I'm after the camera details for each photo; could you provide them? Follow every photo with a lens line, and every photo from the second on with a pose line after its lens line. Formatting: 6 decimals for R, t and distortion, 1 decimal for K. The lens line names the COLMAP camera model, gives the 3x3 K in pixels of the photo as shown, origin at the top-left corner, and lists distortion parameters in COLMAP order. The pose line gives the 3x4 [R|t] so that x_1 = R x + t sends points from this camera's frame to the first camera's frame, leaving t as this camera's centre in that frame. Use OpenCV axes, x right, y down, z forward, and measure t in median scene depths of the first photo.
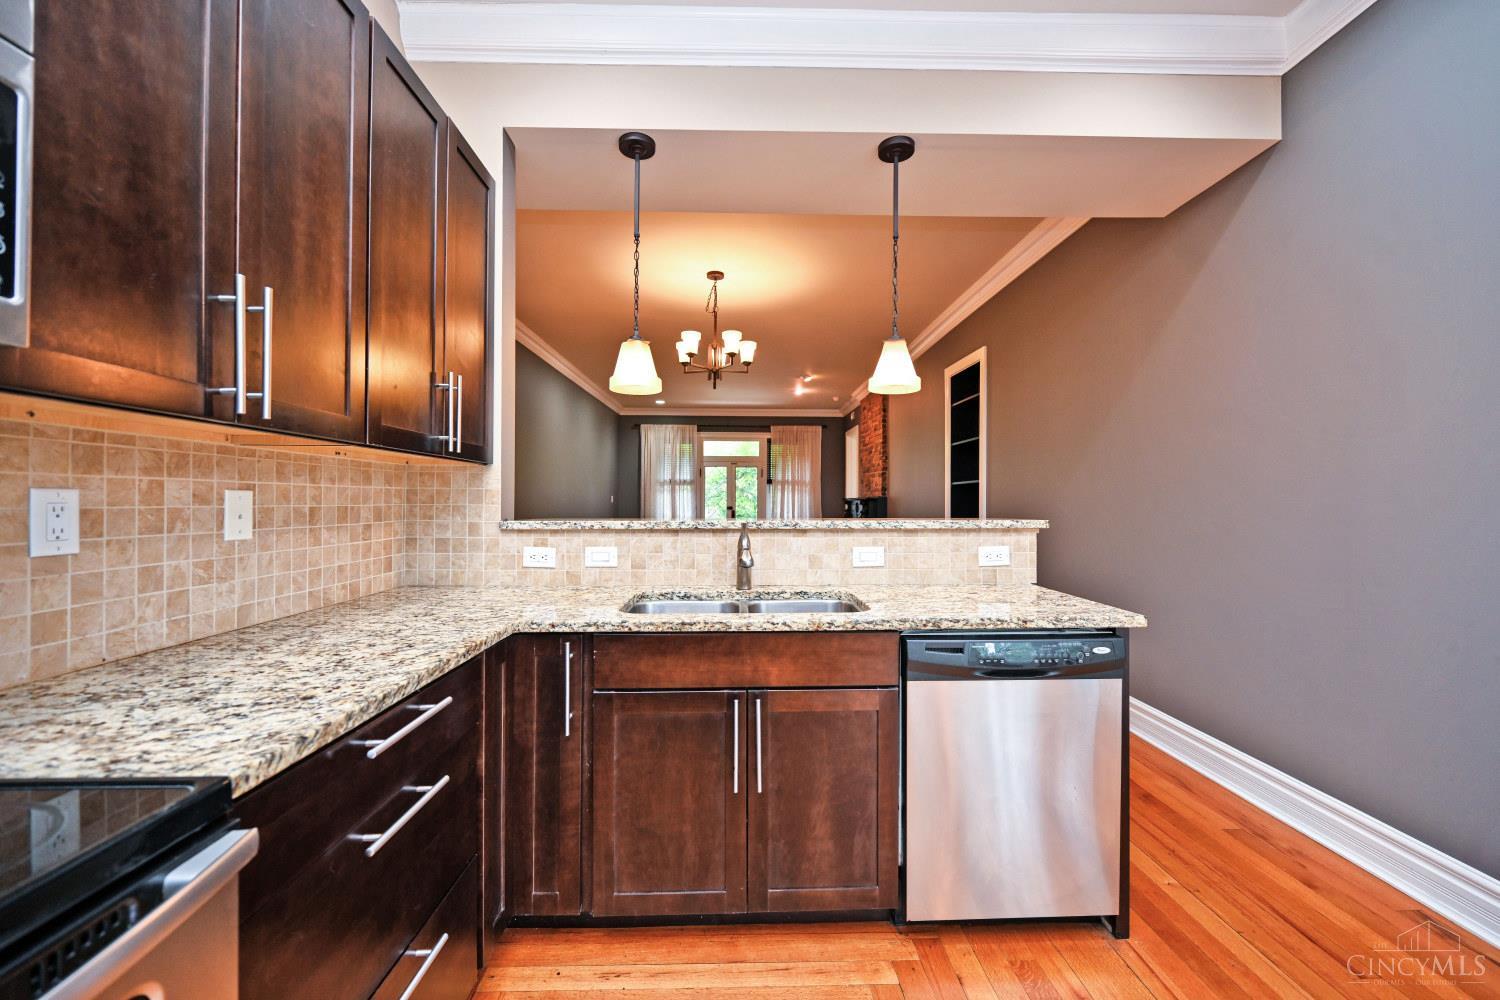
lens RADIAL K [[588.7, 0, 750.0], [0, 588.7, 500.0], [0, 0, 1]] dist [0.000492, -0.000156]
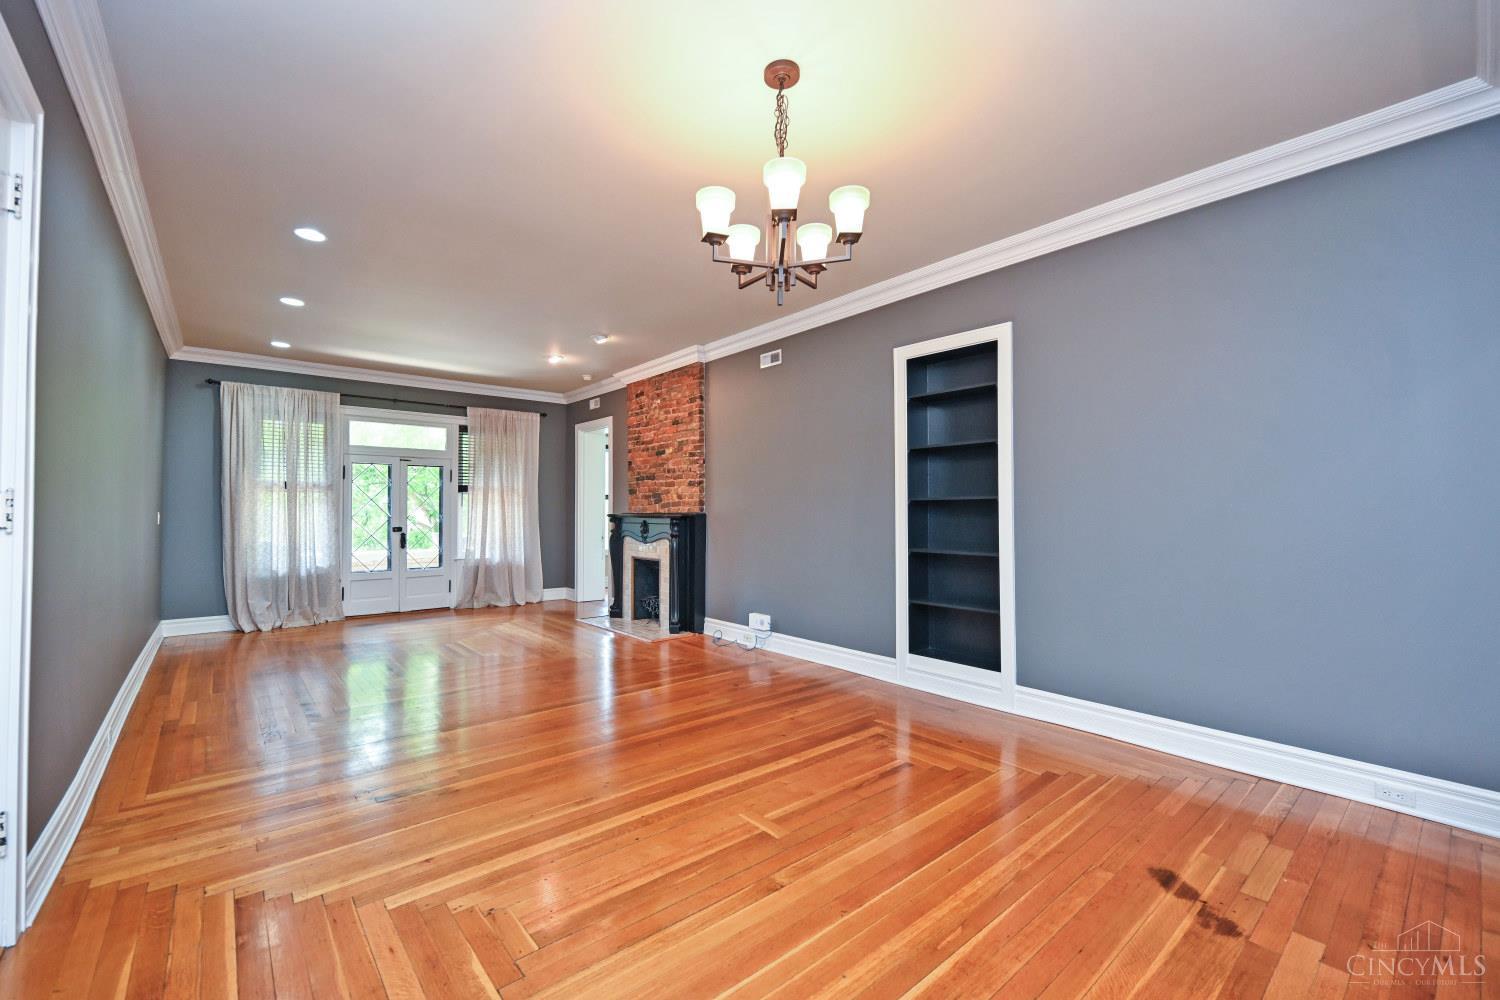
lens RADIAL K [[621.6, 0, 727.6], [0, 621.6, 498.6], [0, 0, 1]] dist [-0.001358, -0.000171]
pose [[0.789039, 0.006601, 0.614307, -0.969582], [0.003342, 0.999881, -0.015036, -0.047881], [-0.614333, 0.013917, 0.788924, 1.460356]]
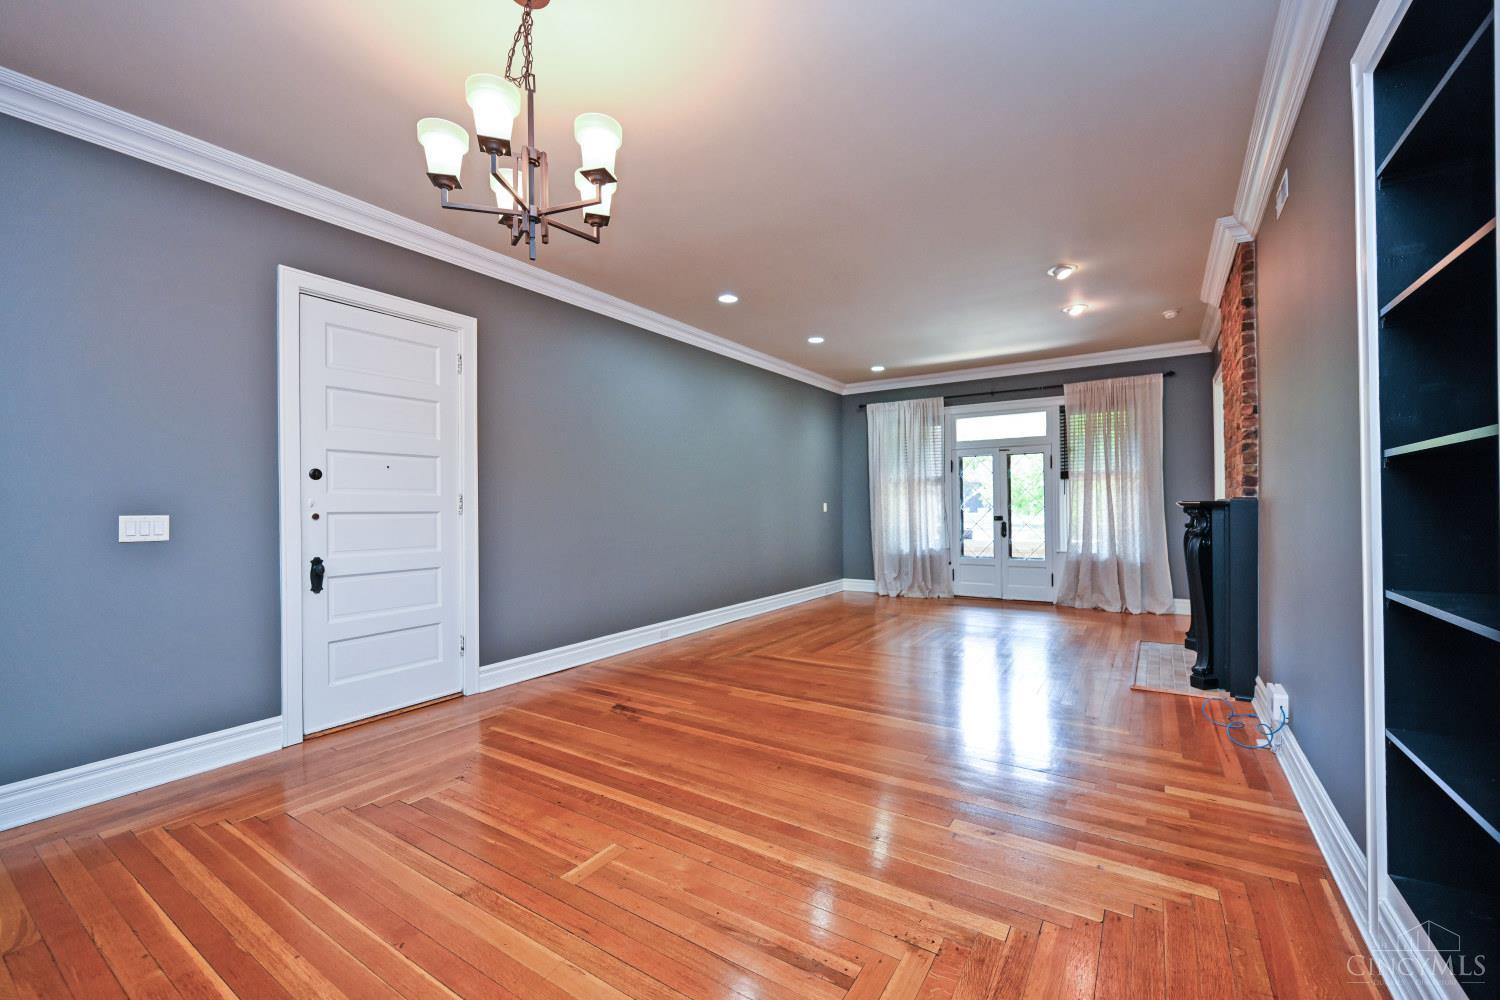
lens RADIAL K [[610.4, 0, 762.2], [0, 610.4, 504.6], [0, 0, 1]] dist [0.000166, -0.000030]
pose [[0.830234, -0.015548, -0.557198, 0.738960], [0.017272, 0.999848, -0.002164, -0.025775], [0.557147, -0.007828, 0.830377, 1.703417]]
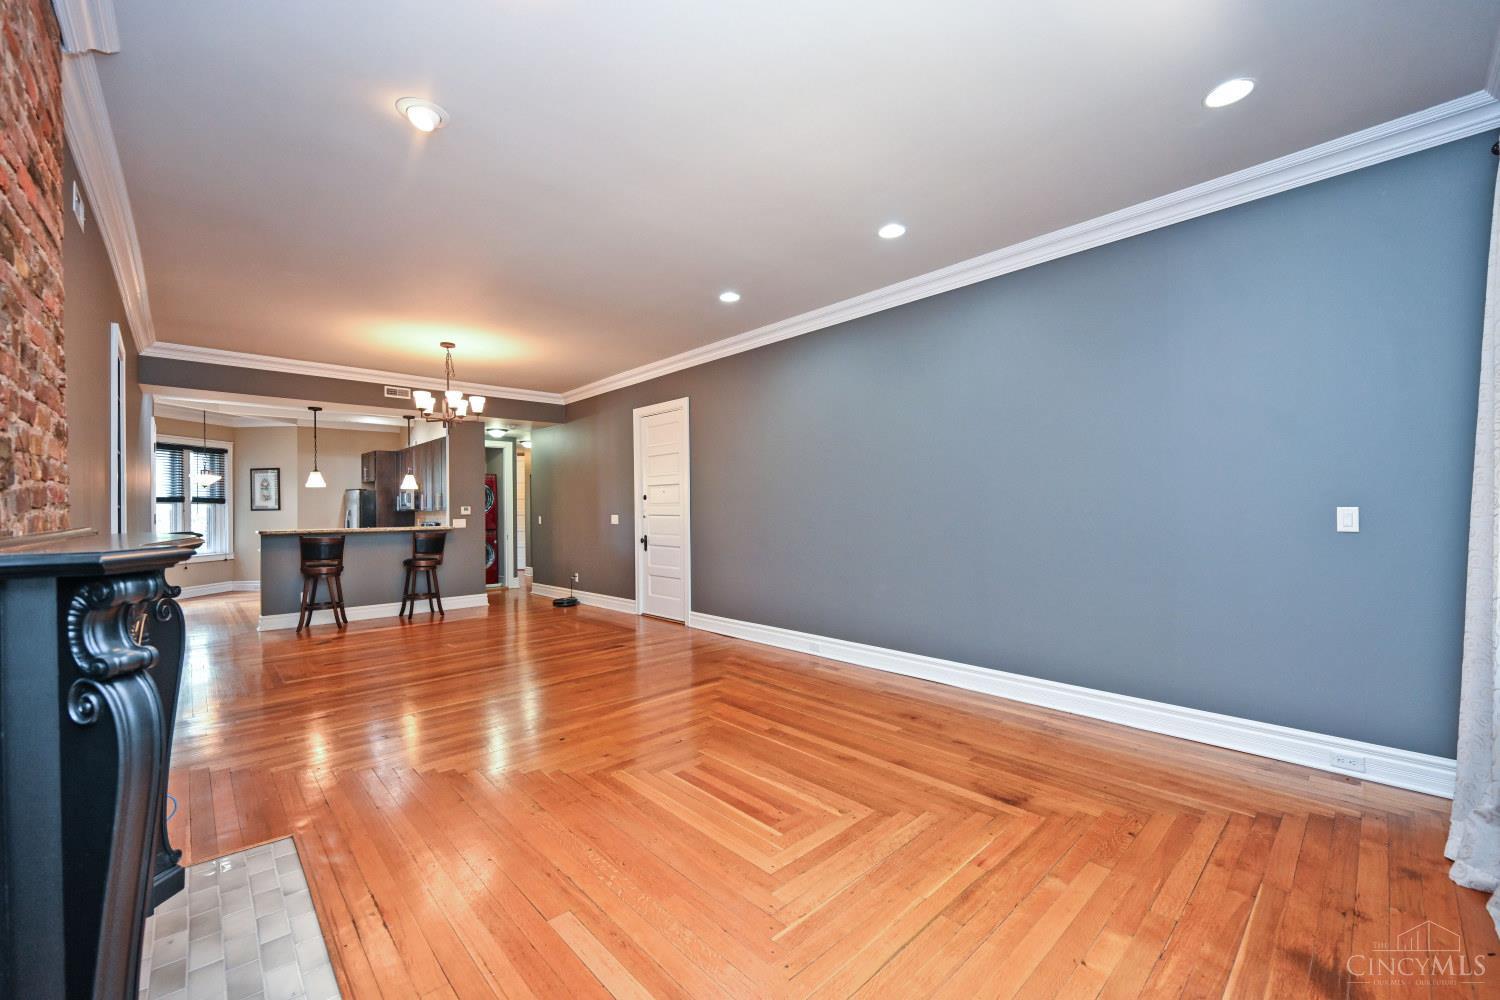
lens RADIAL K [[599.0, 0, 748.2], [0, 599.0, 505.7], [0, 0, 1]] dist [-0.000883, -0.000143]
pose [[-0.746158, -0.000320, -0.665769, 0.741373], [0.009229, 0.999899, -0.010823, -0.037937], [0.665705, -0.014220, -0.746079, 5.533334]]
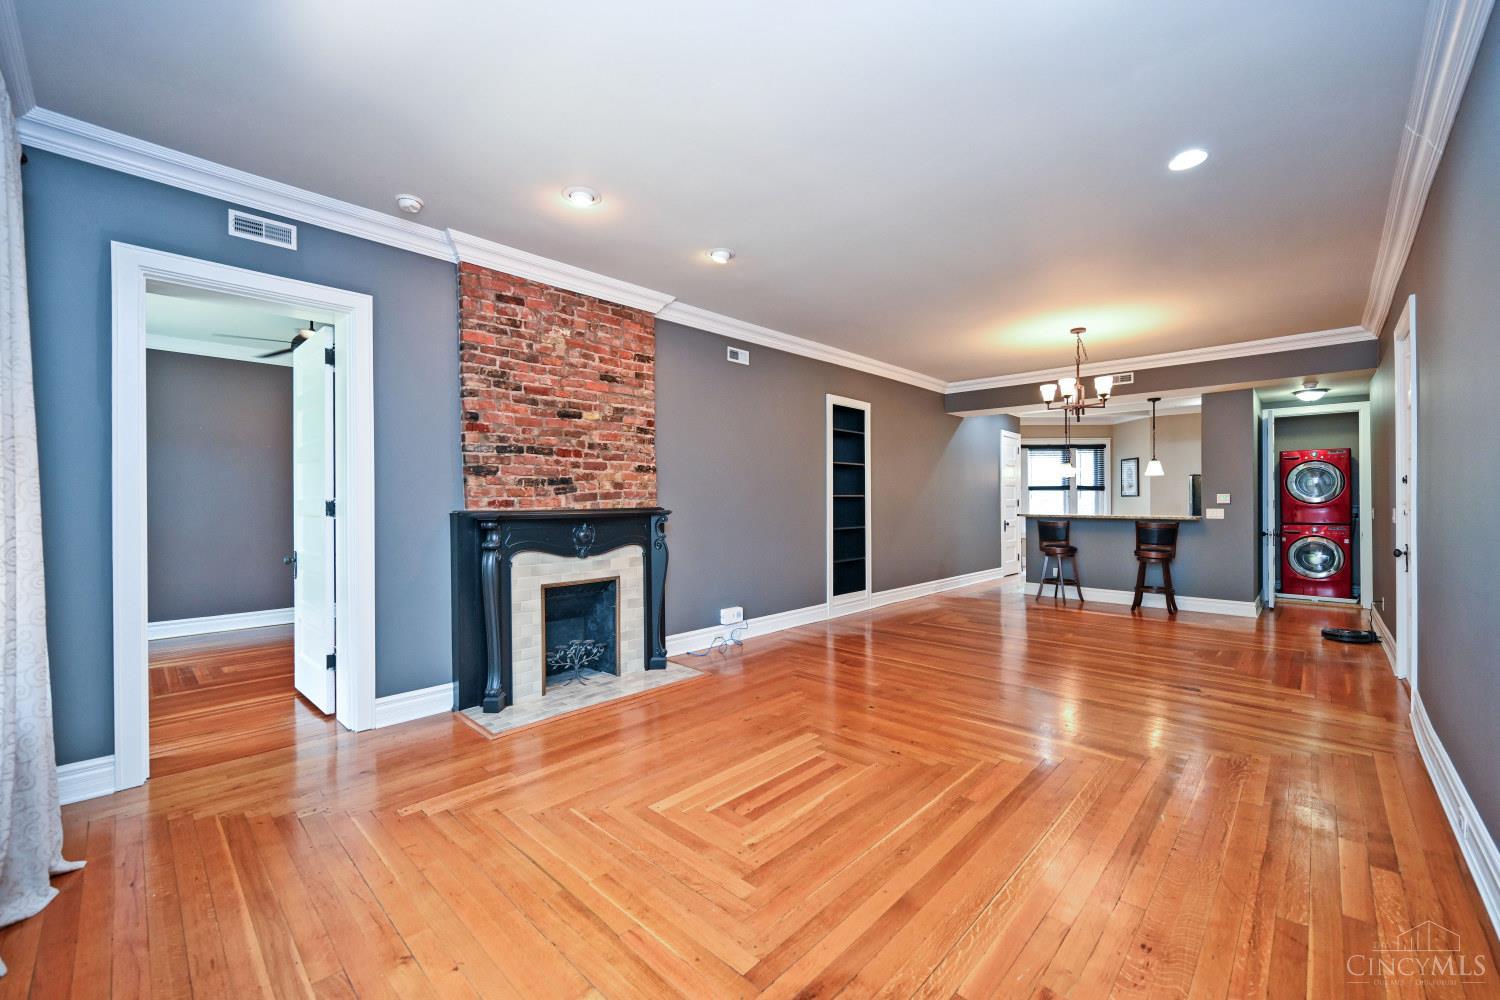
lens RADIAL K [[601.7, 0, 758.0], [0, 601.7, 501.6], [0, 0, 1]] dist [0.000349, 0.000045]
pose [[-0.709189, -0.003664, 0.705009, -1.123271], [-0.001796, 0.999993, 0.003390, -0.056123], [-0.705016, 0.001138, -0.709190, 5.506825]]
